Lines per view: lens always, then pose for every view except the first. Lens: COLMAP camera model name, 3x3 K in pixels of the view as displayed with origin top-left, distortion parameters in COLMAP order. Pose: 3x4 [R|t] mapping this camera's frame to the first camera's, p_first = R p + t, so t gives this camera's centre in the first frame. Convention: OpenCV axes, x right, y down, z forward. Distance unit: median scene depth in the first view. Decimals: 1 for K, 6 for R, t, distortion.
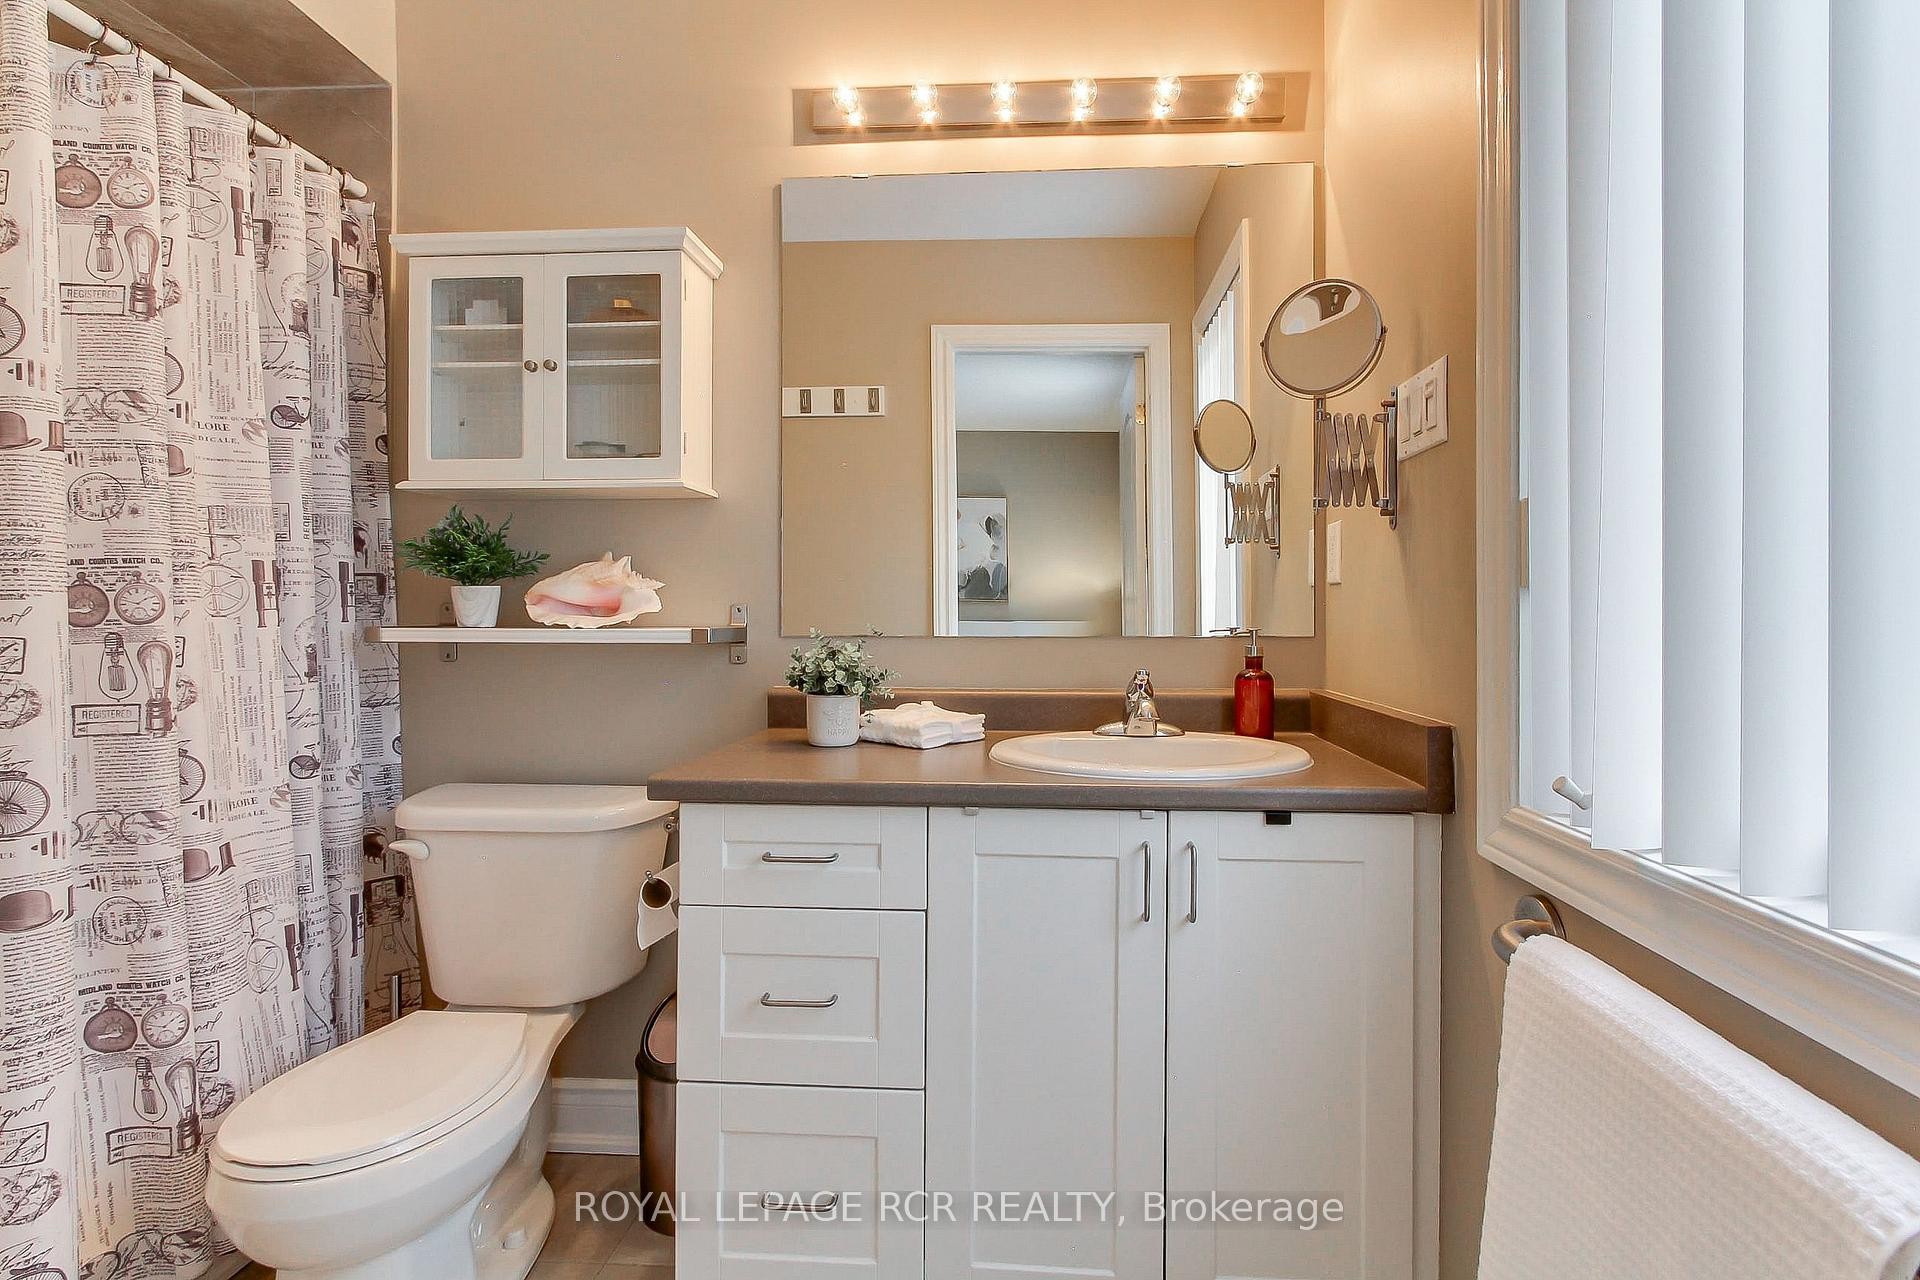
lens RADIAL K [[882.4, 0, 965.1], [0, 882.4, 620.7], [0, 0, 1]] dist [0.000530, 0.001060]
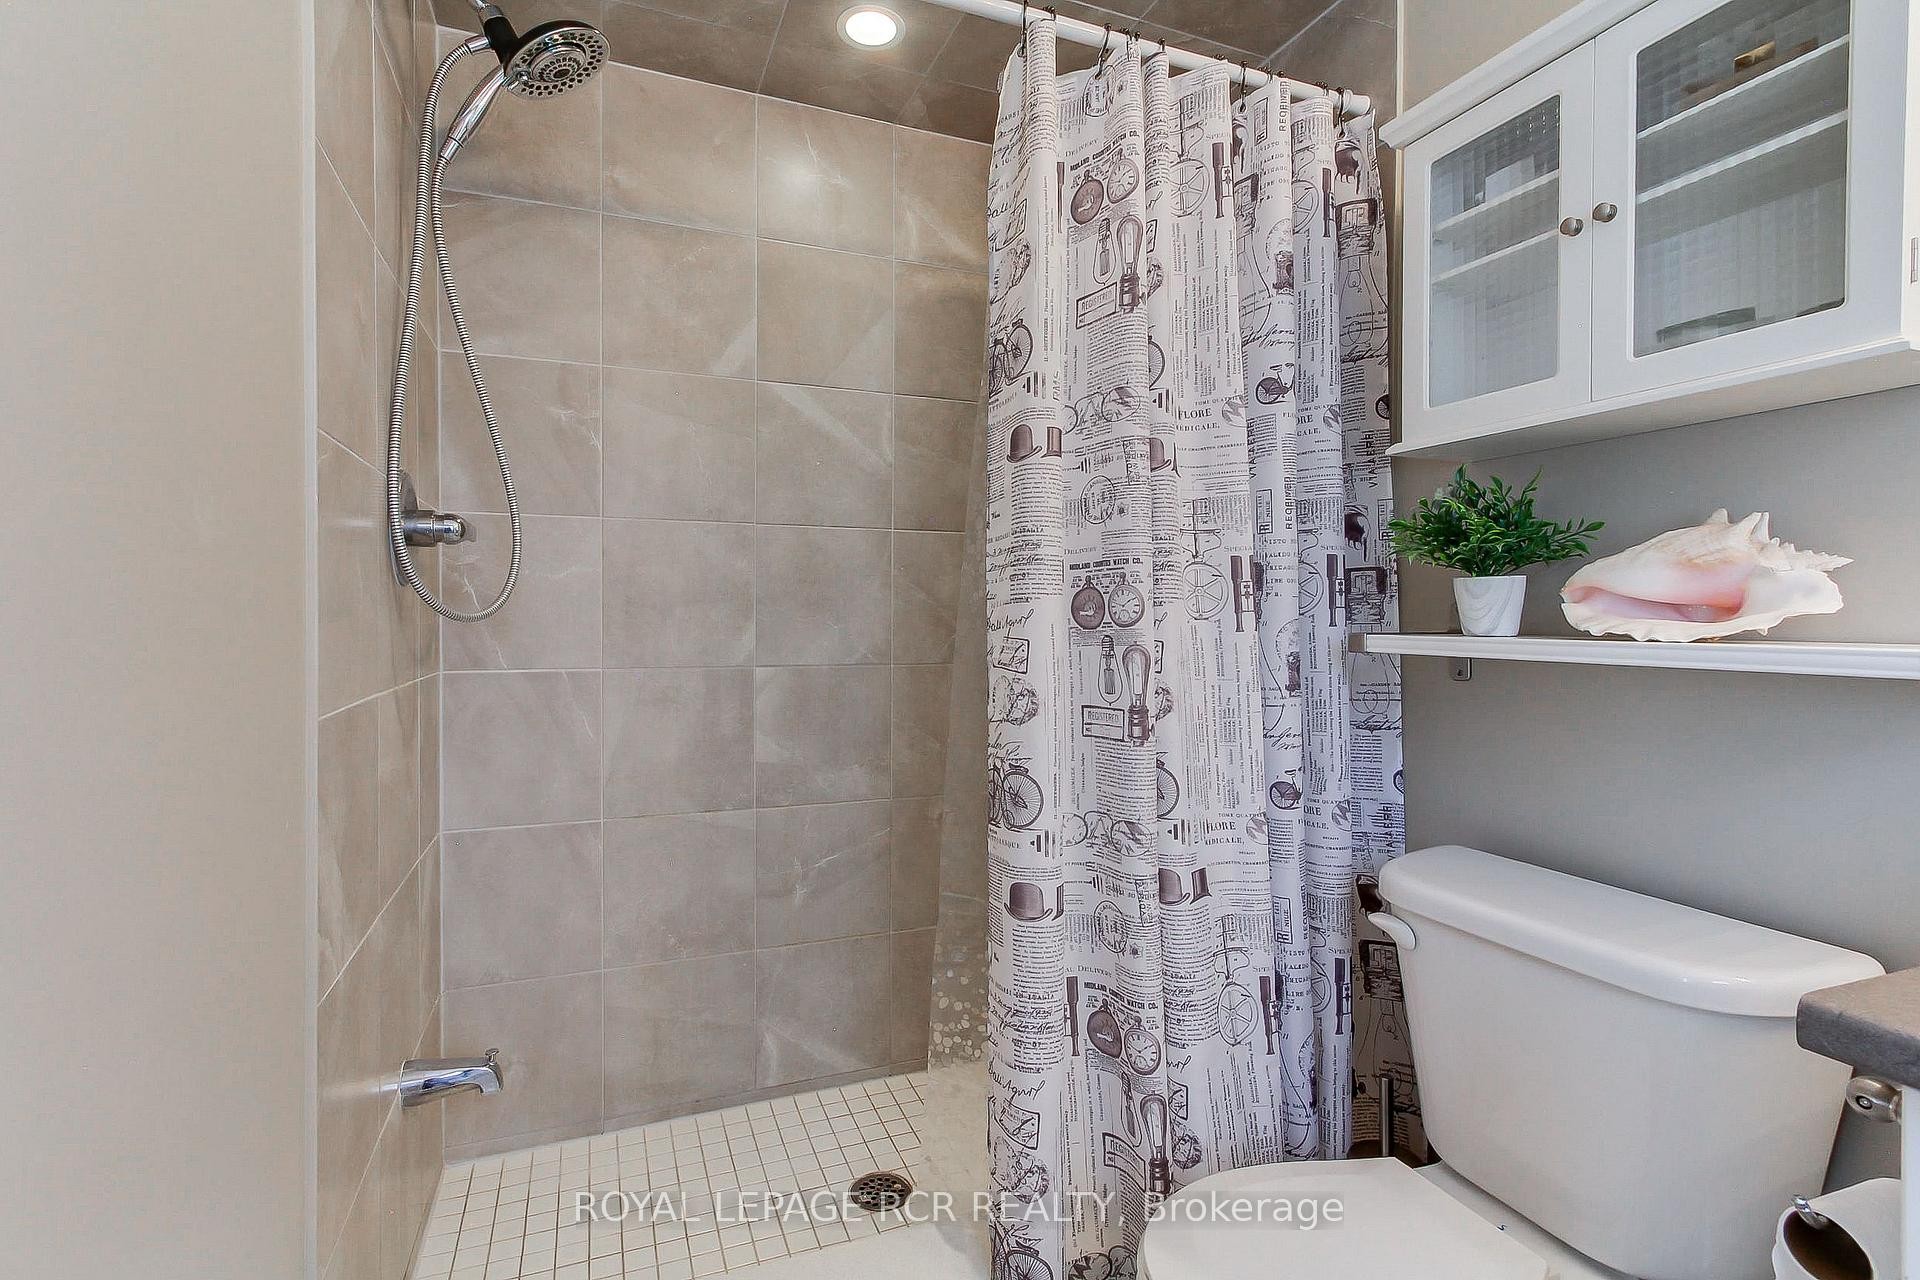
lens RADIAL K [[882.4, 0, 965.1], [0, 882.4, 620.7], [0, 0, 1]] dist [0.000530, 0.001060]
pose [[0.444404, 0.004638, -0.895814, -0.123480], [-0.007734, 0.999969, 0.001340, -0.002514], [0.895793, 0.006333, 0.444426, 0.351930]]
